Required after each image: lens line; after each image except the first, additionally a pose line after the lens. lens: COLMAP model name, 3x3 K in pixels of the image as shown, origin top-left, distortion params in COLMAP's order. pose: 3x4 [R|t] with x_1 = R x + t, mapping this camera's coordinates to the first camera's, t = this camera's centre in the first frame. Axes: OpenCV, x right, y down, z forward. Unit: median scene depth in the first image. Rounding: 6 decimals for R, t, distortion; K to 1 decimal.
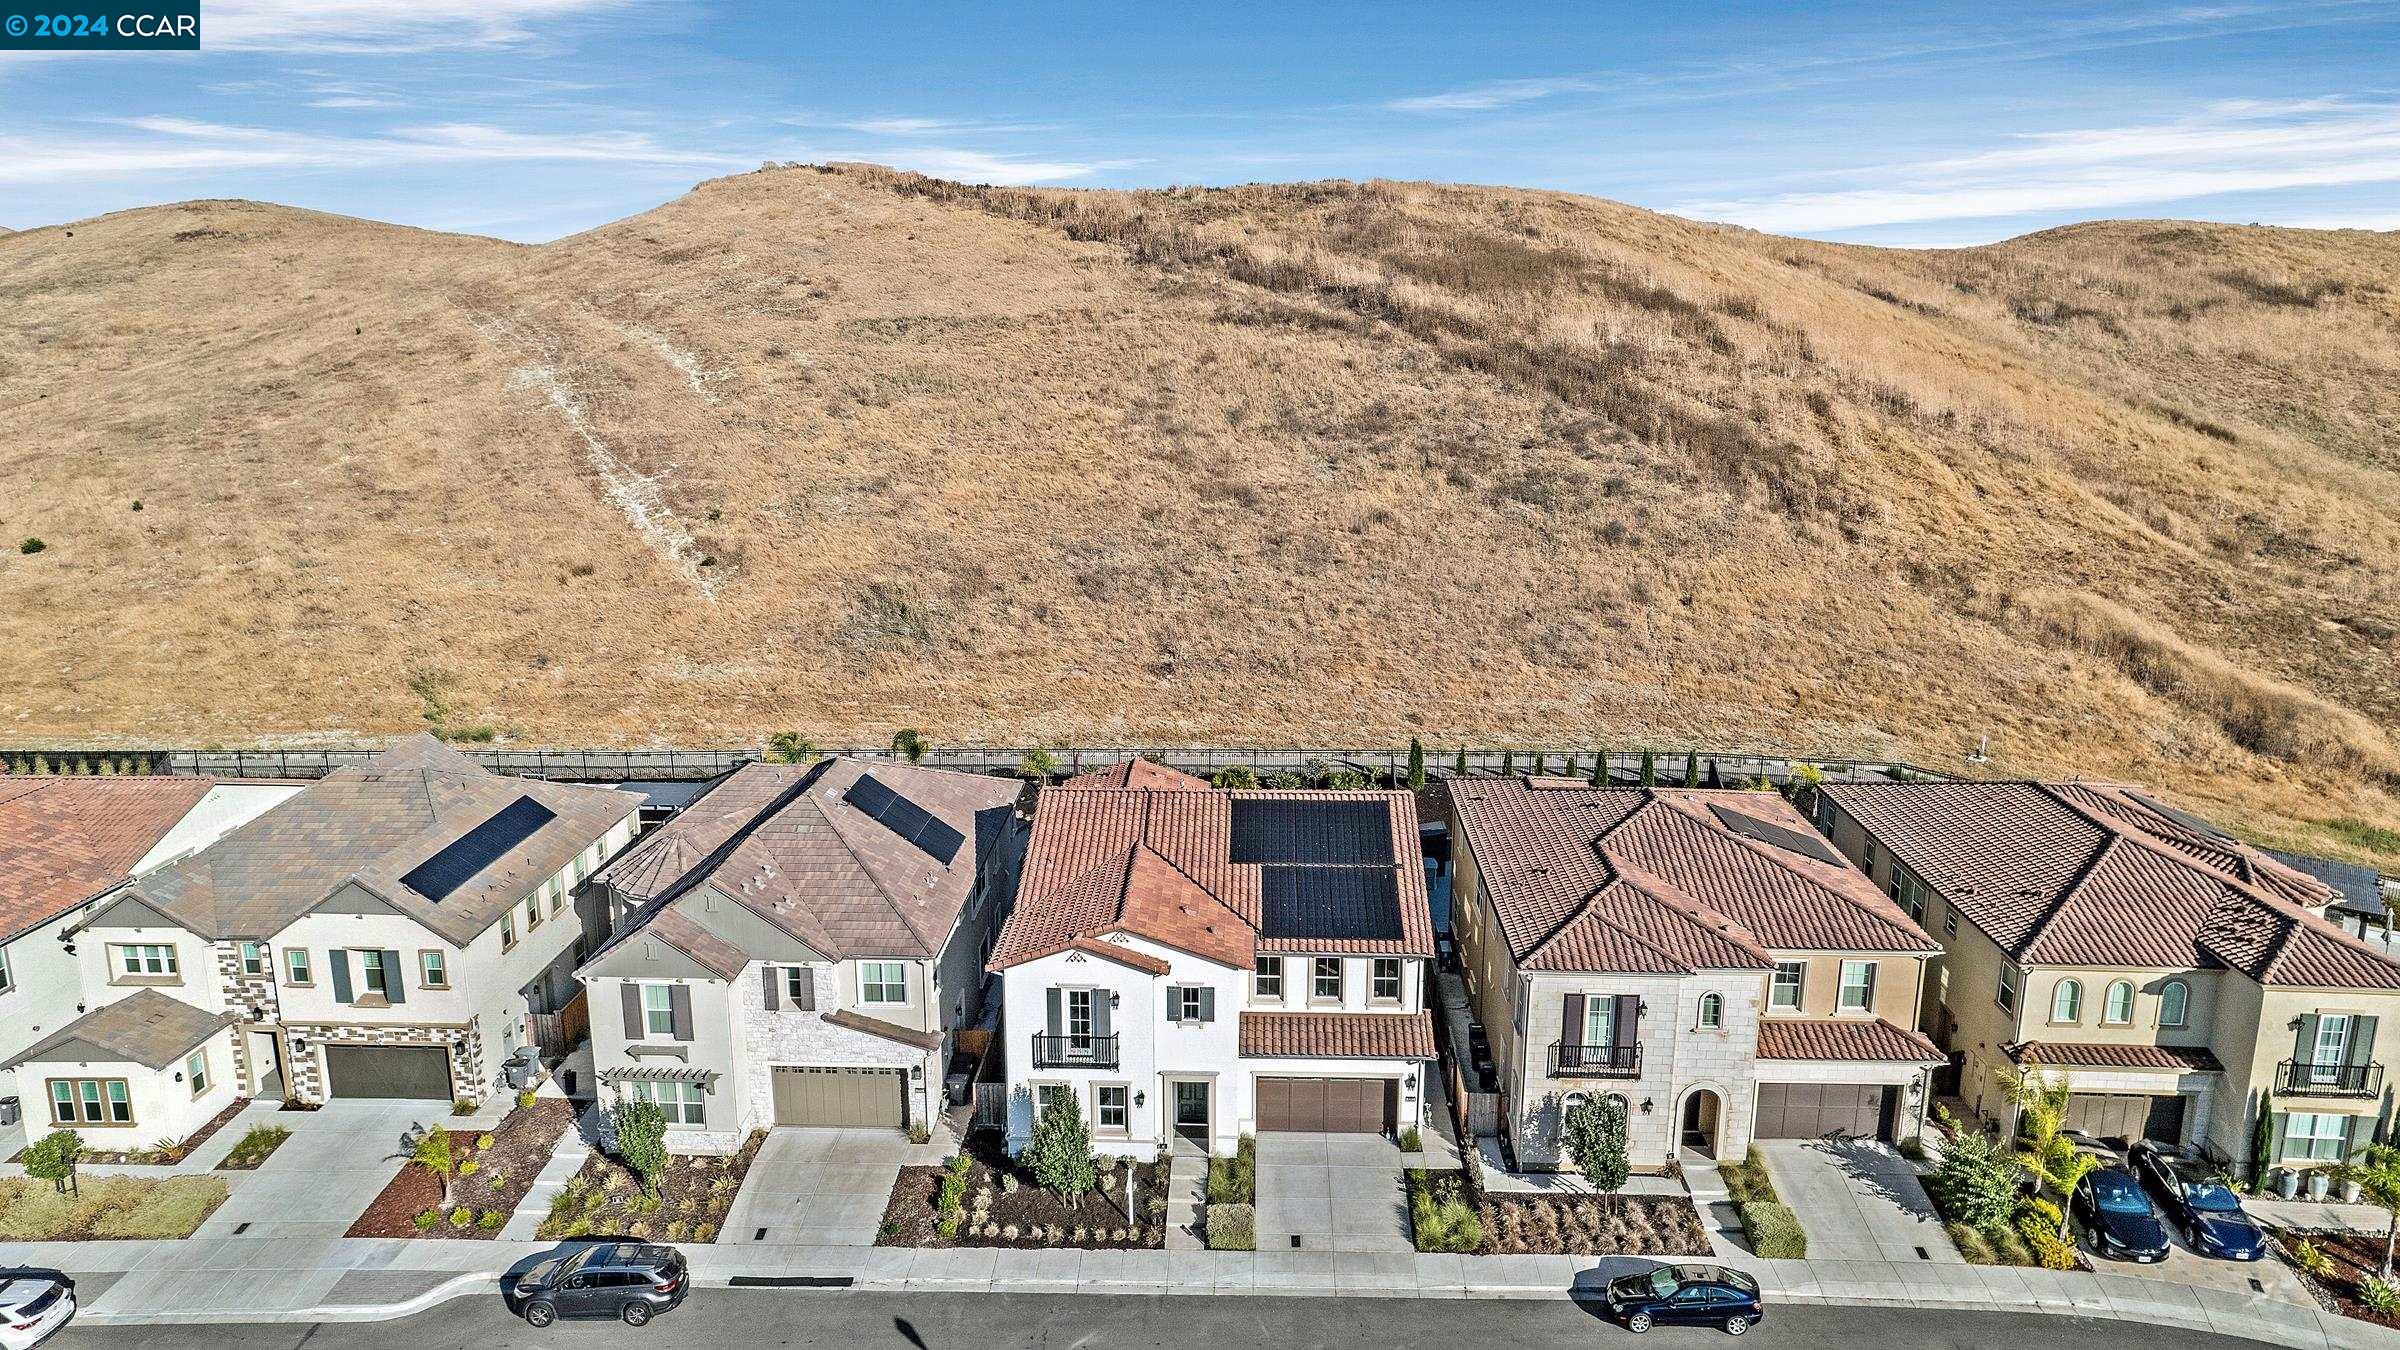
lens RADIAL K [[1533.2, 0, 1200.0], [0, 1533.2, 675.0], [0, 0, 1]] dist [-0.027452, 0.037602]
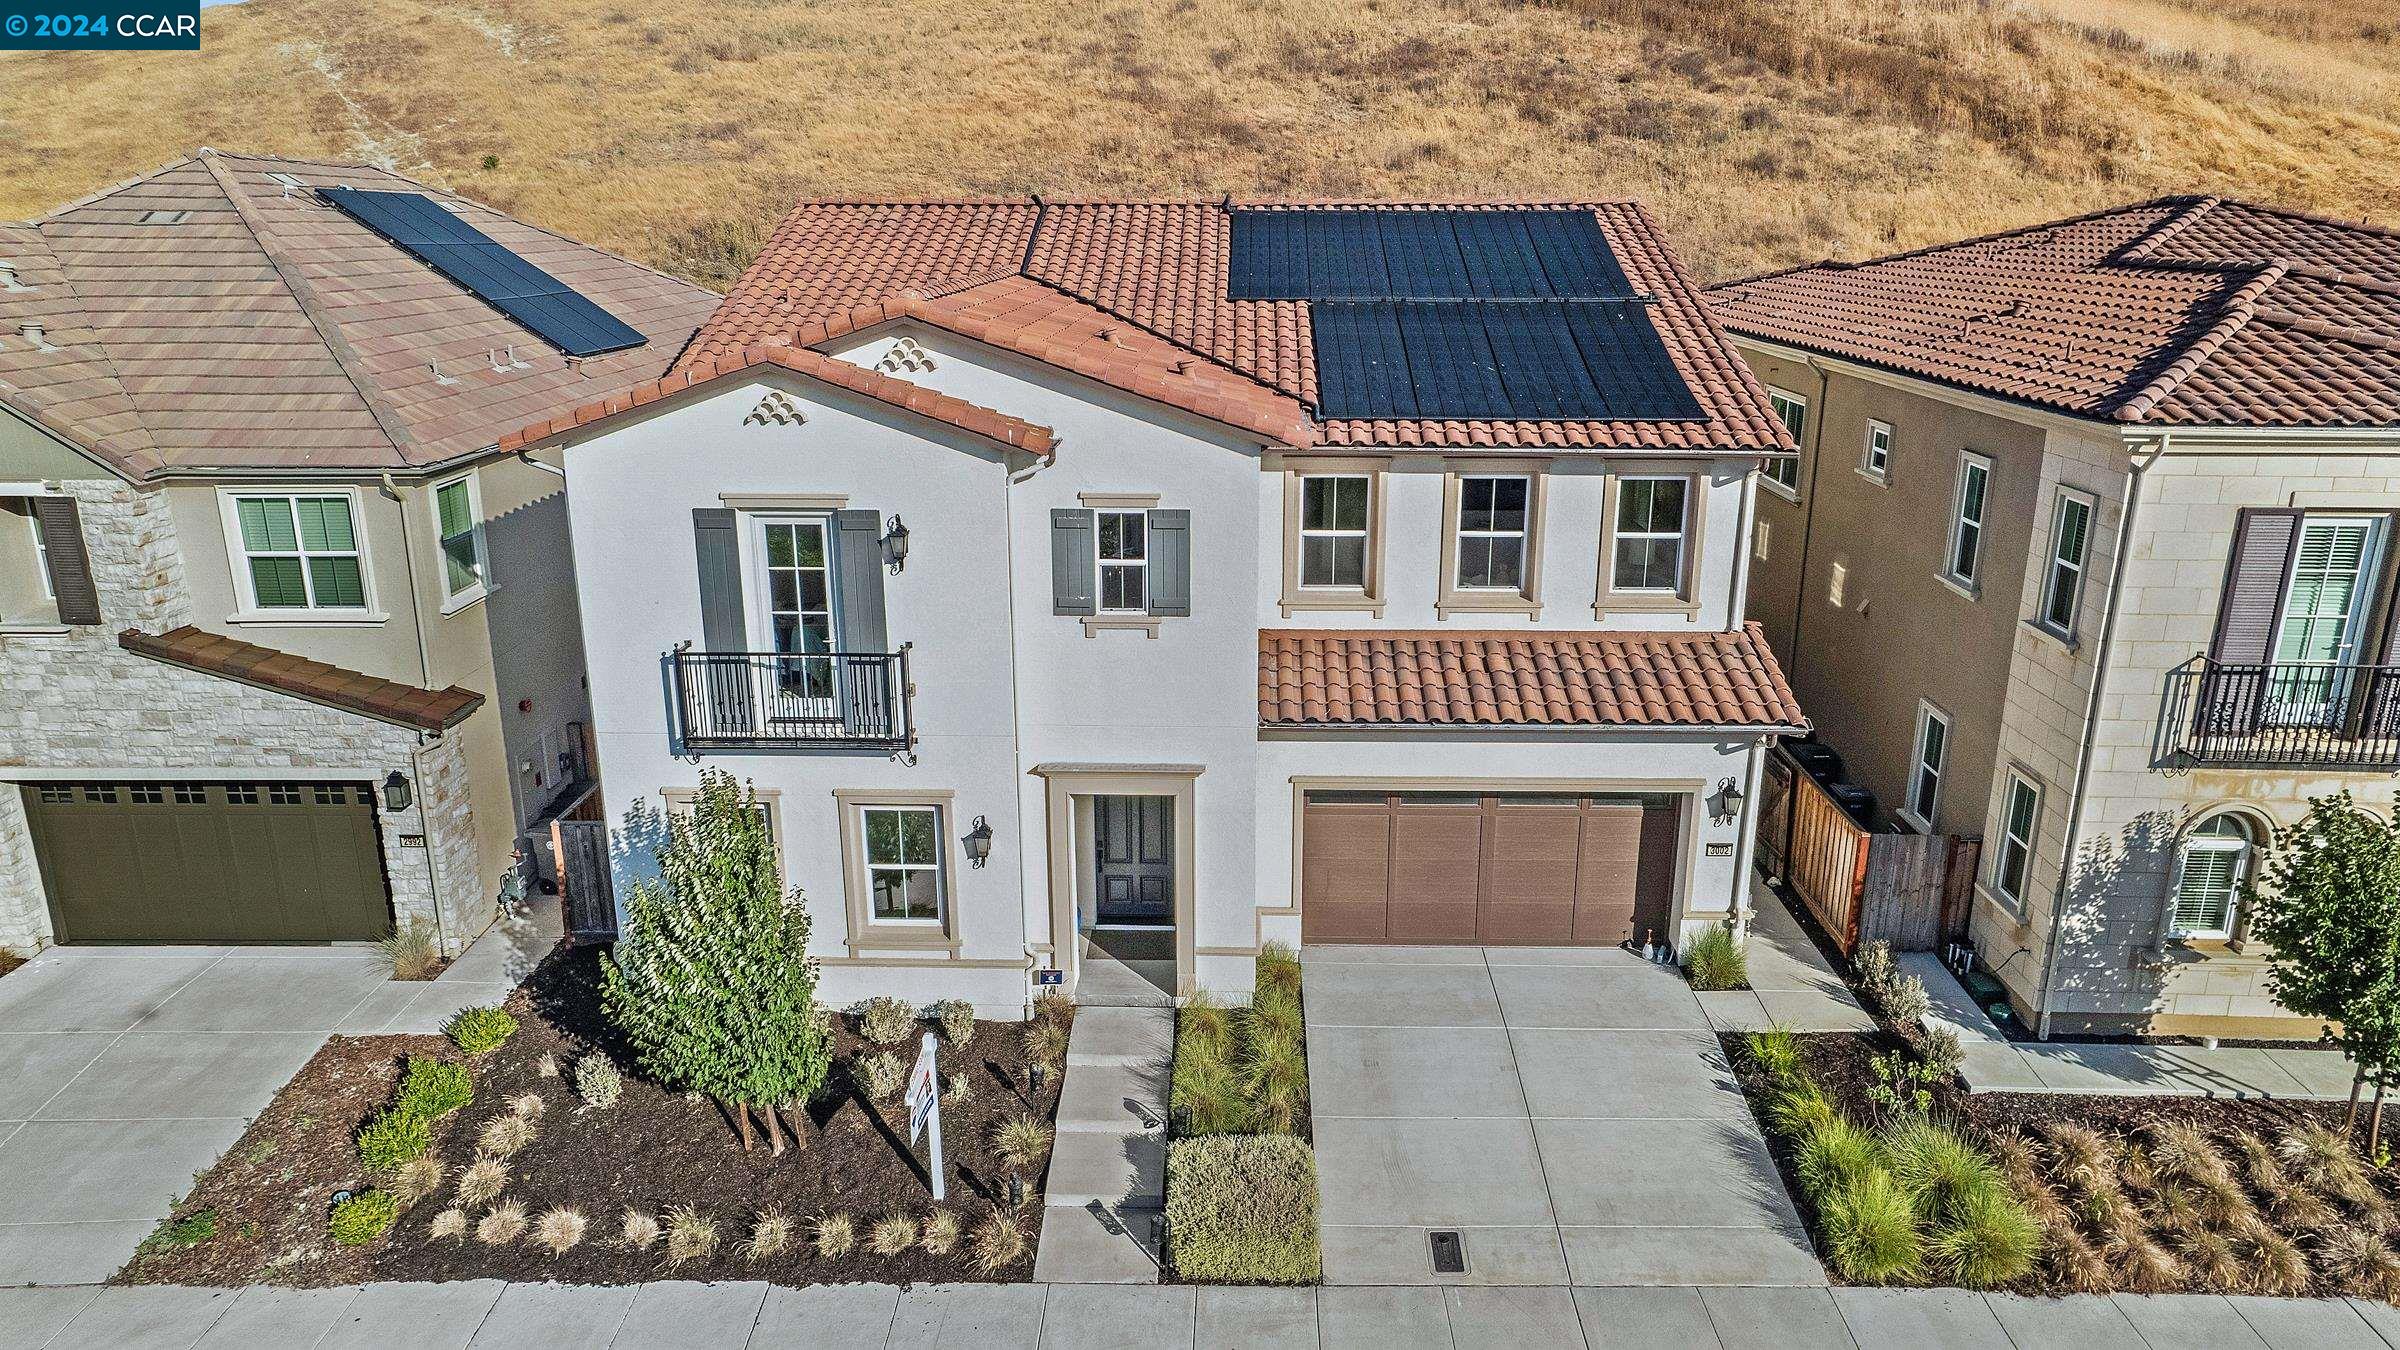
lens RADIAL K [[1533.2, 0, 1200.0], [0, 1533.2, 675.0], [0, 0, 1]] dist [-0.027452, 0.037602]
pose [[0.999923, -0.004716, 0.011460, 0.007278], [0.004047, 0.998330, 0.057634, 0.211365], [-0.011712, -0.057584, 0.998272, 0.628656]]
